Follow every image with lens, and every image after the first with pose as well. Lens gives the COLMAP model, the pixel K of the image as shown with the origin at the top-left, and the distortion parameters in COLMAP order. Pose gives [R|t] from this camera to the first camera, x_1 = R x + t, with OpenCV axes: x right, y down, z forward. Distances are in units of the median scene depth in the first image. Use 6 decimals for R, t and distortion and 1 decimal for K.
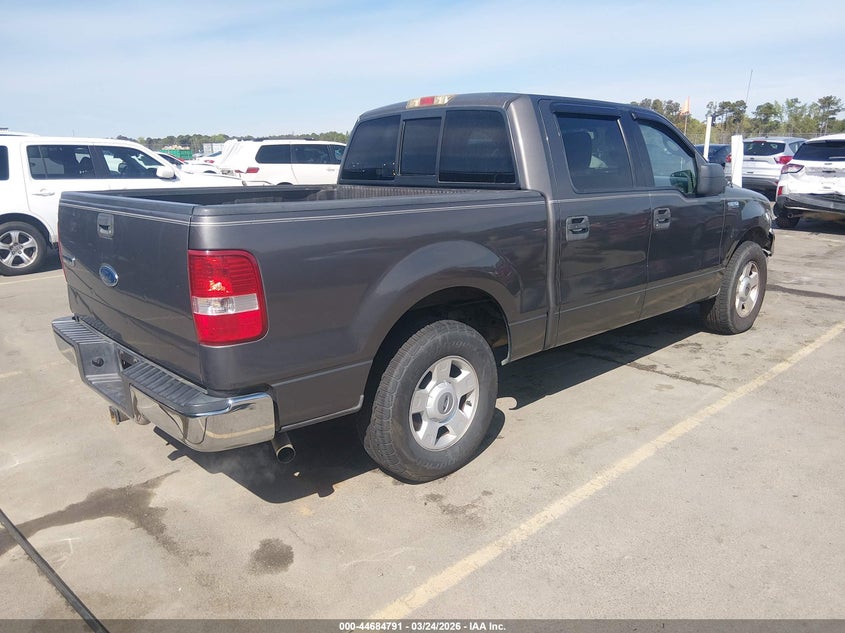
lens RADIAL K [[663.2, 0, 426.3], [0, 663.2, 317.4], [0, 0, 1]] dist [-0.004041, -0.006836]
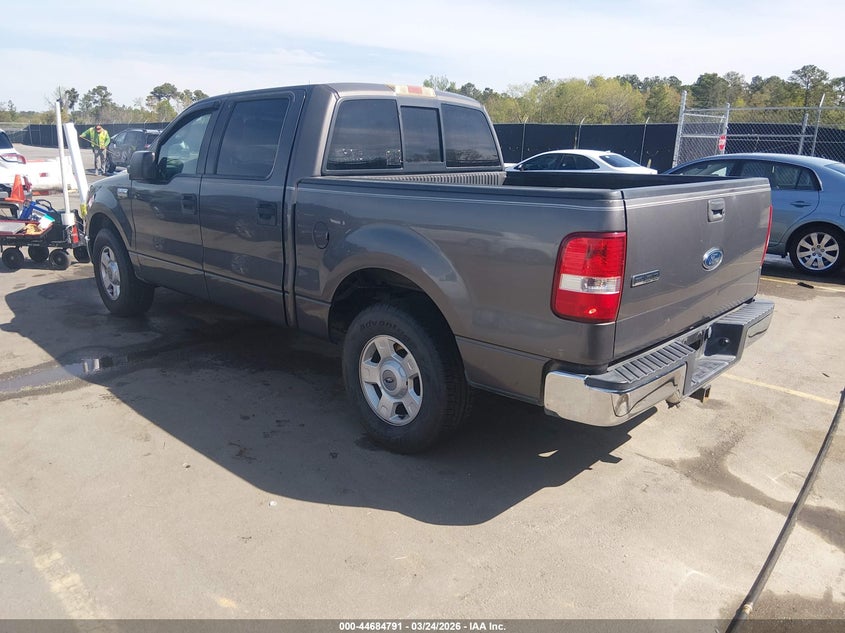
lens RADIAL K [[663.2, 0, 426.3], [0, 663.2, 317.4], [0, 0, 1]] dist [-0.004041, -0.006836]
pose [[-0.089981, -0.222755, 0.970713, -1.339373], [0.222005, 0.945657, 0.237585, -0.287529], [-0.970885, 0.236882, -0.035638, 1.363315]]
